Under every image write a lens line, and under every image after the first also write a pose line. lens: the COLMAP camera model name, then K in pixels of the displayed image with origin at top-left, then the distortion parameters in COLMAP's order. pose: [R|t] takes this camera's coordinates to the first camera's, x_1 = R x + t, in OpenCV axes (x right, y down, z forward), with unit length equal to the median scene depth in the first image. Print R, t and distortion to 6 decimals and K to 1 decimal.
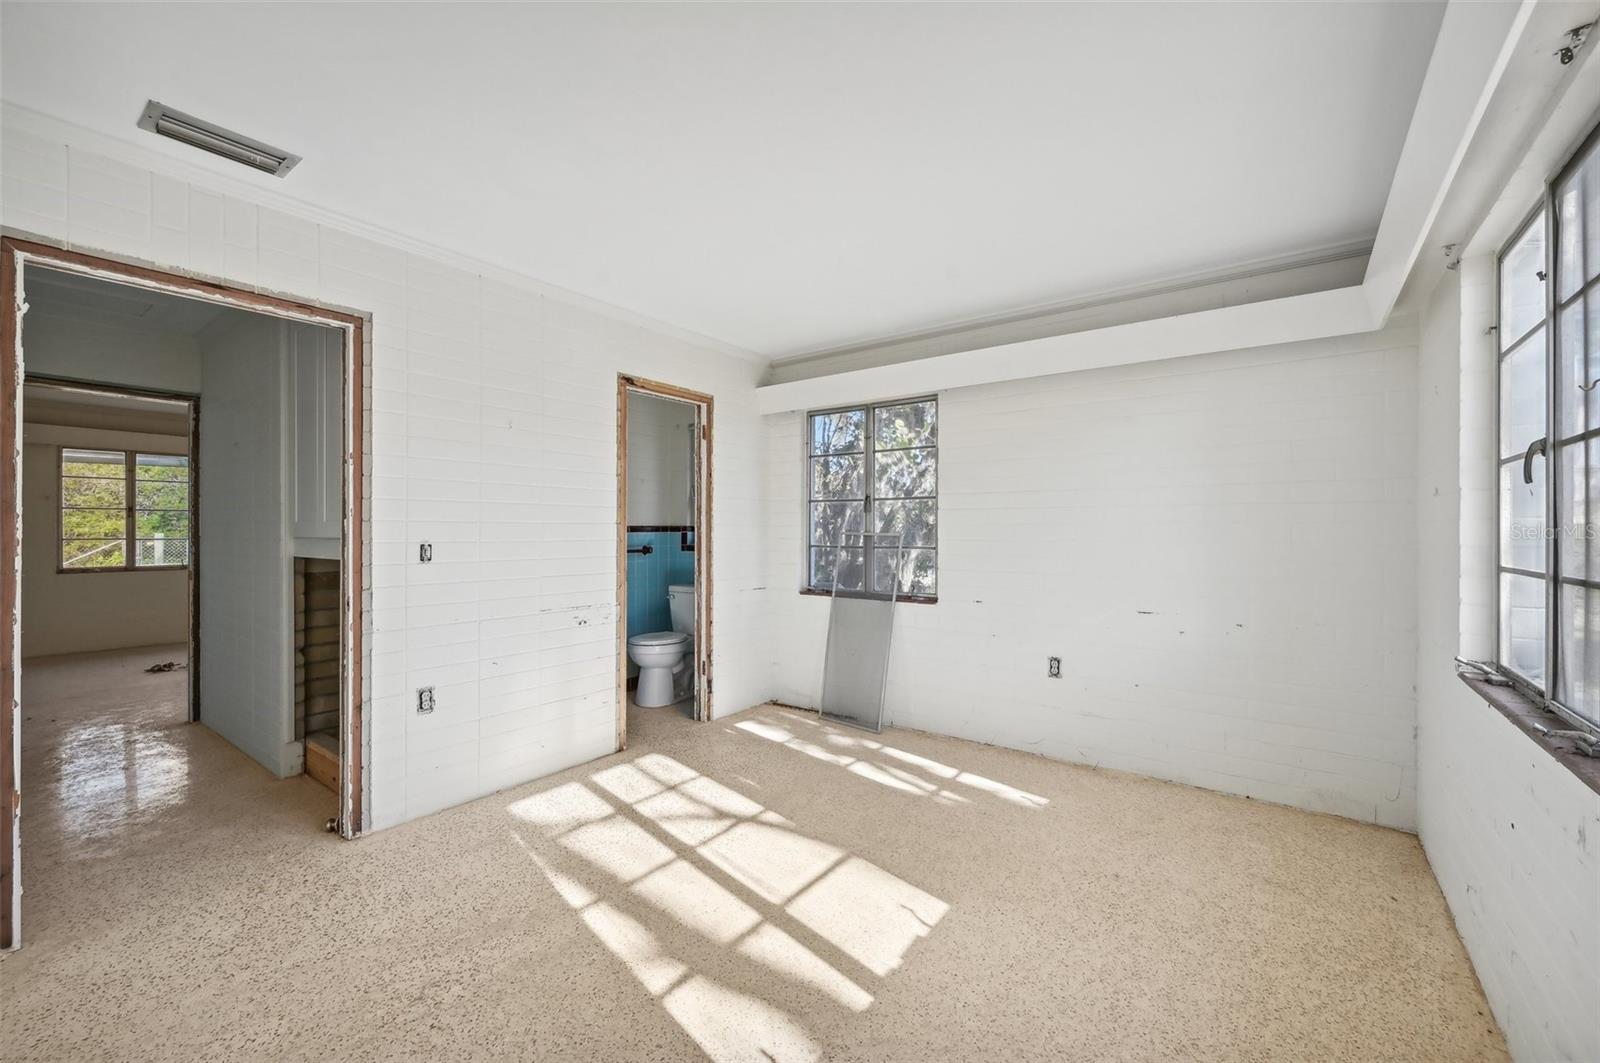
lens RADIAL K [[653.5, 0, 806.3], [0, 653.5, 532.6], [0, 0, 1]] dist [-0.001066, 0.000302]
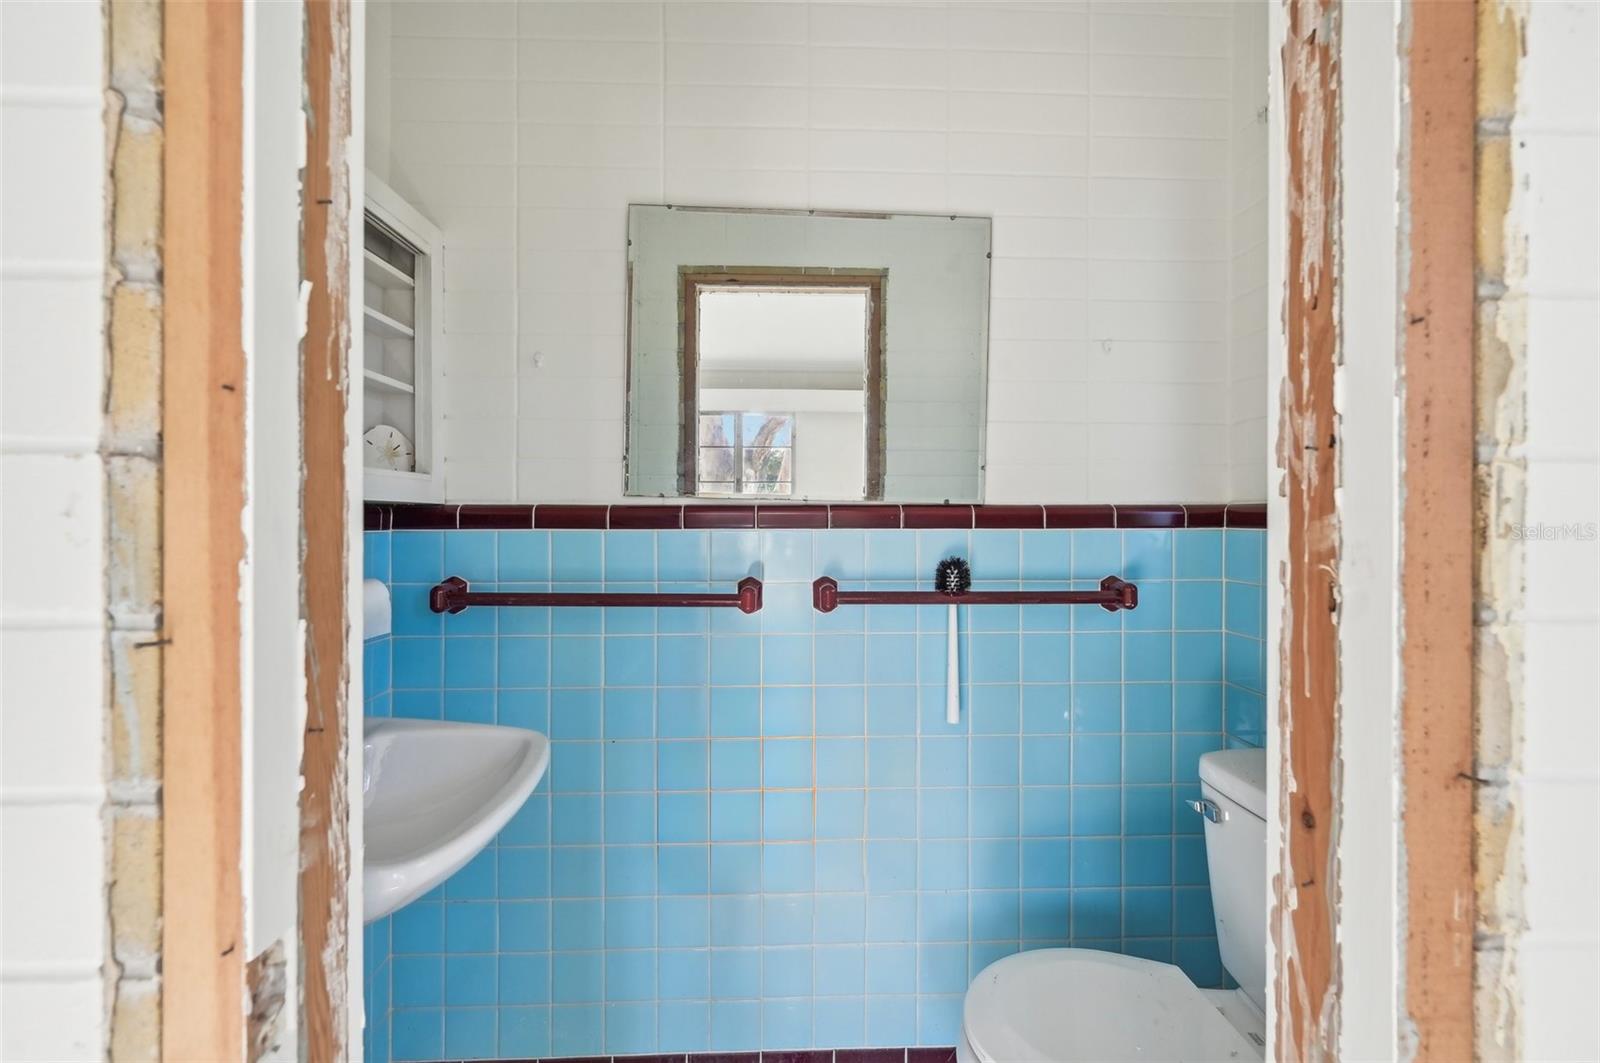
lens RADIAL K [[653.5, 0, 797.0], [0, 653.5, 517.2], [0, 0, 1]] dist [-0.001066, 0.000302]
pose [[0.615821, -0.000520, -0.787886, -0.178886], [-0.005438, 0.999973, -0.004910, -0.005427], [0.787868, 0.007308, 0.615801, 1.168622]]
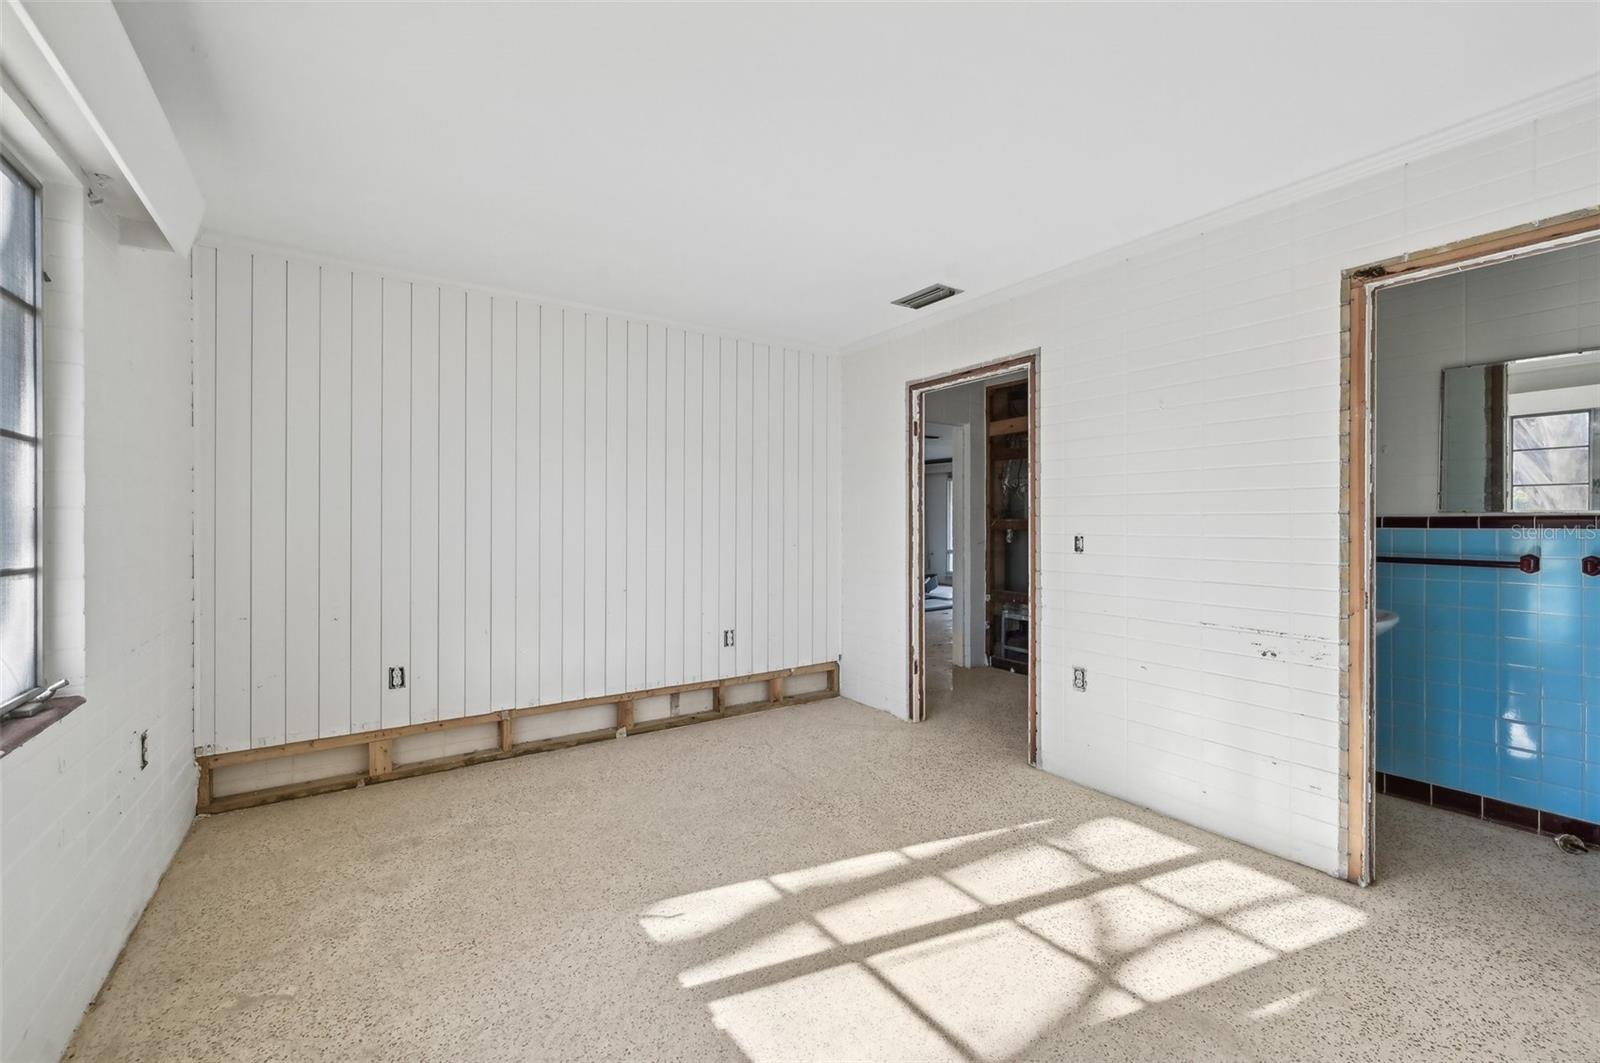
lens RADIAL K [[653.5, 0, 789.8], [0, 653.5, 524.1], [0, 0, 1]] dist [-0.001066, 0.000302]
pose [[-0.353587, 0.001764, -0.935400, 0.549533], [-0.004689, 0.999982, 0.003658, -0.003885], [0.935390, 0.005680, -0.353572, 0.834541]]
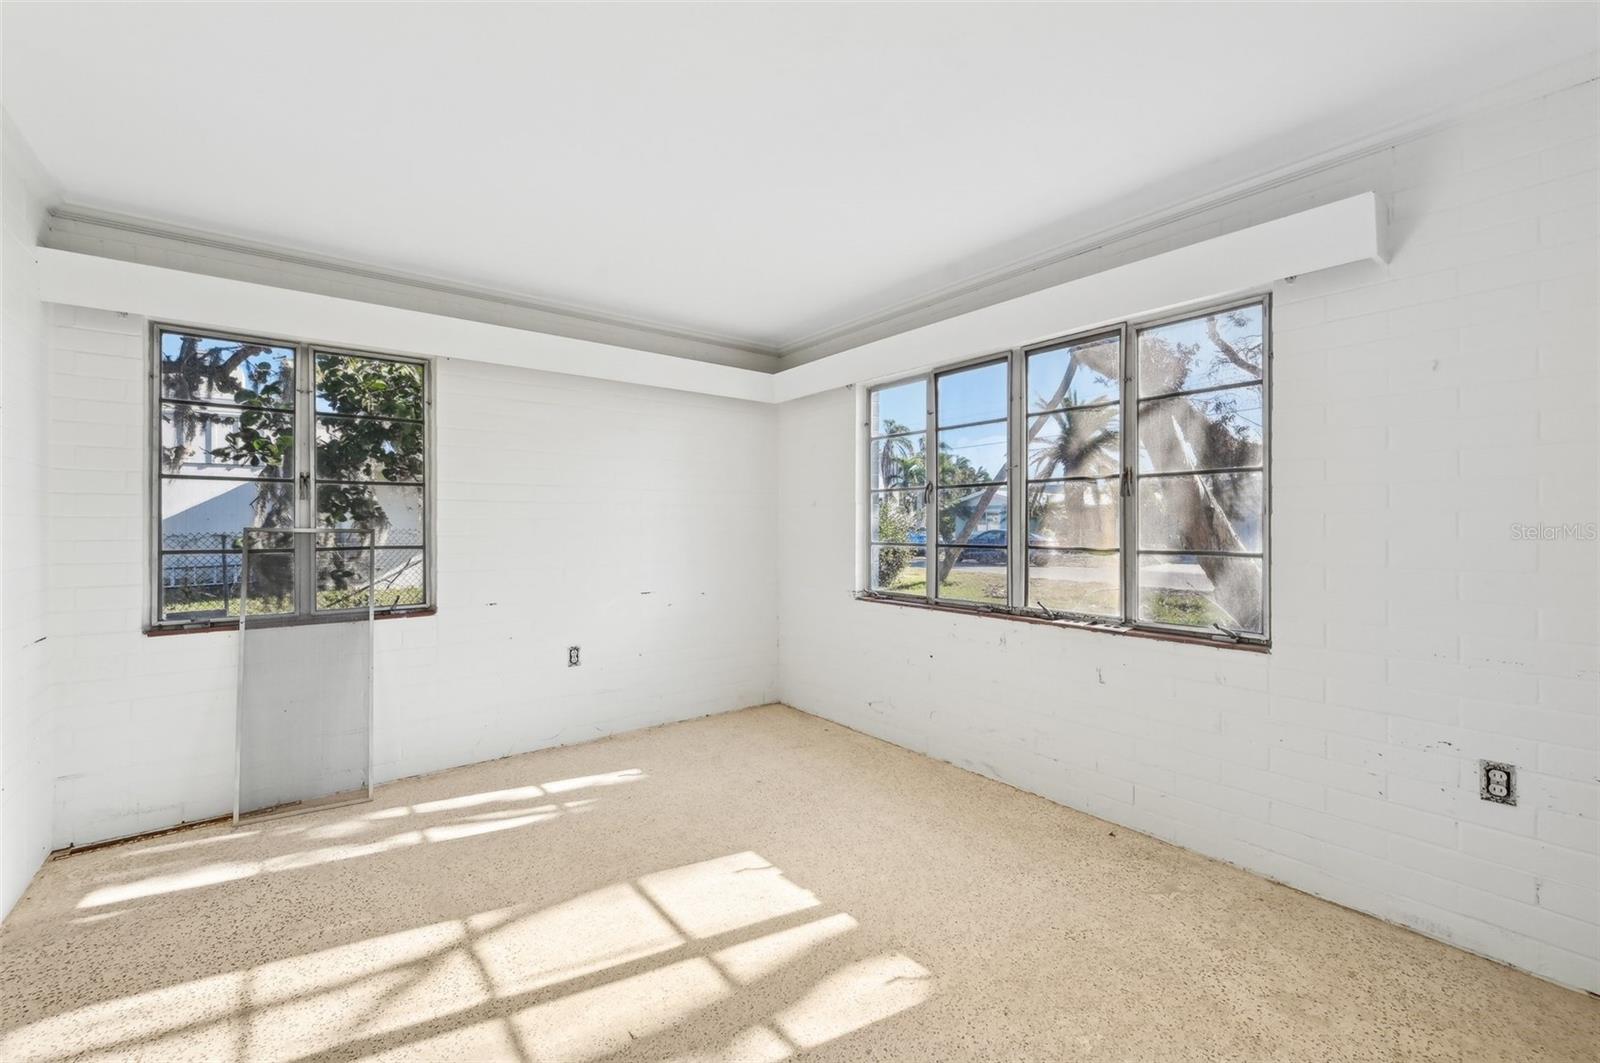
lens RADIAL K [[653.5, 0, 807.2], [0, 653.5, 529.2], [0, 0, 1]] dist [-0.001066, 0.000302]
pose [[0.255251, -0.008760, 0.966835, -0.597594], [0.004936, 0.999958, 0.007757, -0.003241], [-0.966862, 0.002792, 0.255283, 0.420537]]
